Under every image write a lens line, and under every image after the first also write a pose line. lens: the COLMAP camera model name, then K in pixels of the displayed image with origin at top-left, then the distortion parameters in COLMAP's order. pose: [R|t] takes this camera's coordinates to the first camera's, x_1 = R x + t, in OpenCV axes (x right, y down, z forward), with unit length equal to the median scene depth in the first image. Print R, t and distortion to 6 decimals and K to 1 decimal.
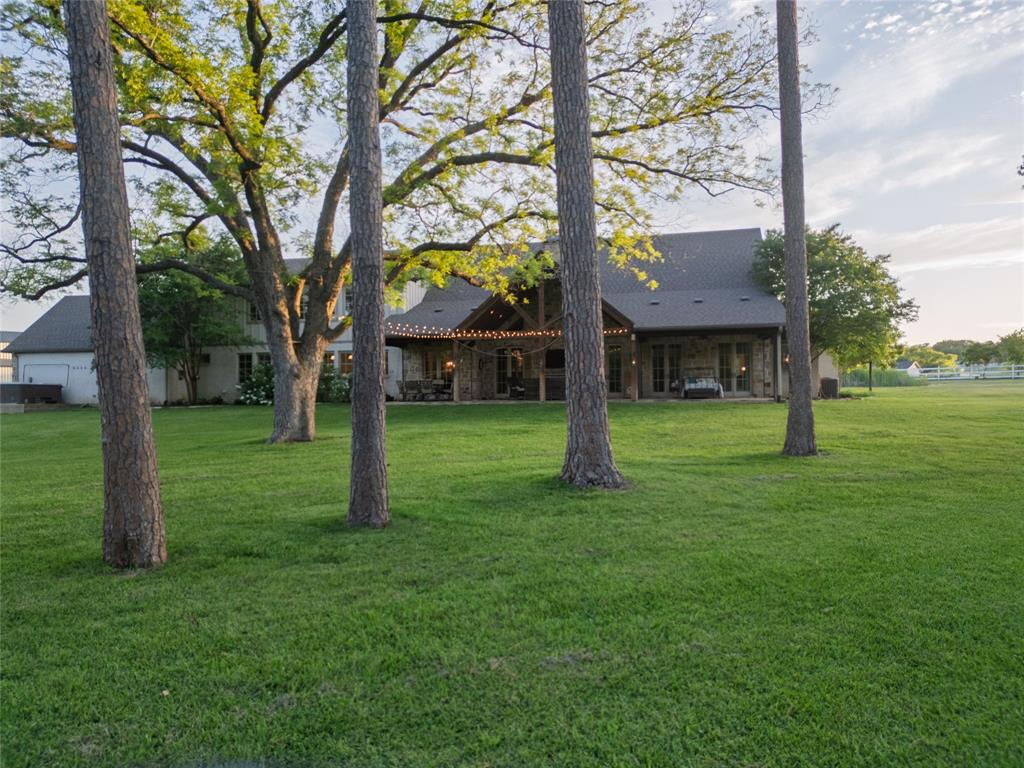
lens RADIAL K [[706.2, 0, 512.0], [0, 706.2, 384.0], [0, 0, 1]] dist [0.043481, -0.005184]
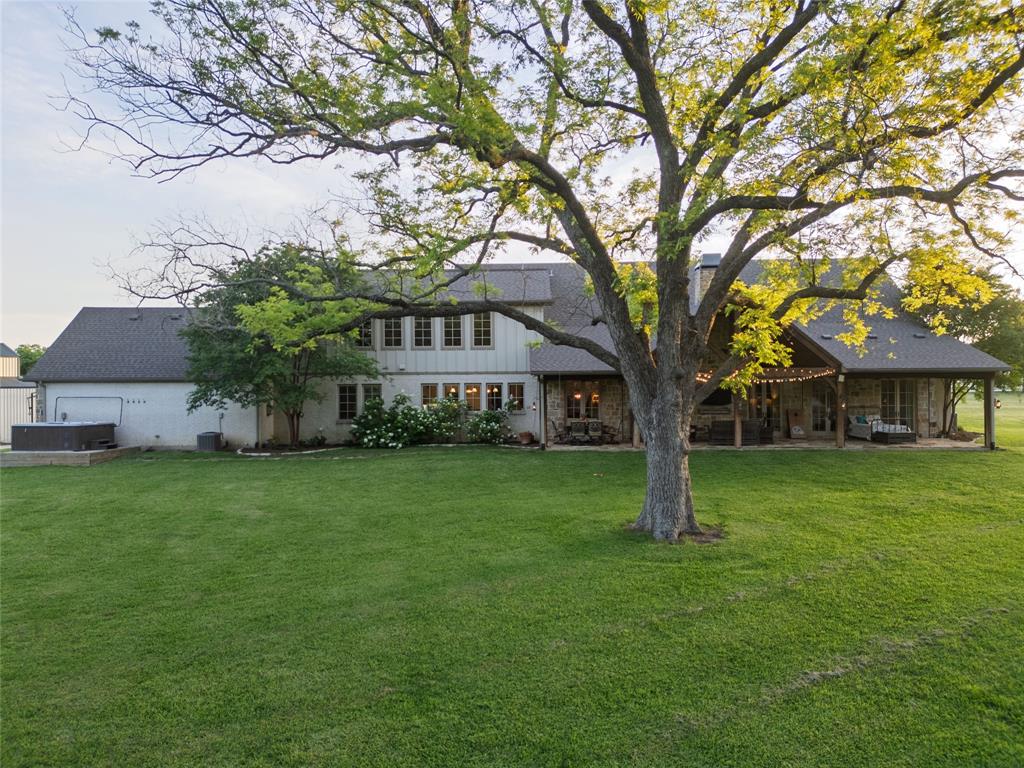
lens RADIAL K [[706.2, 0, 512.0], [0, 706.2, 384.0], [0, 0, 1]] dist [0.043481, -0.005184]
pose [[0.980884, 0.004502, 0.194543, -0.355197], [-0.005653, 0.999970, 0.005362, -0.050356], [-0.194513, -0.006359, 0.980879, 0.137690]]
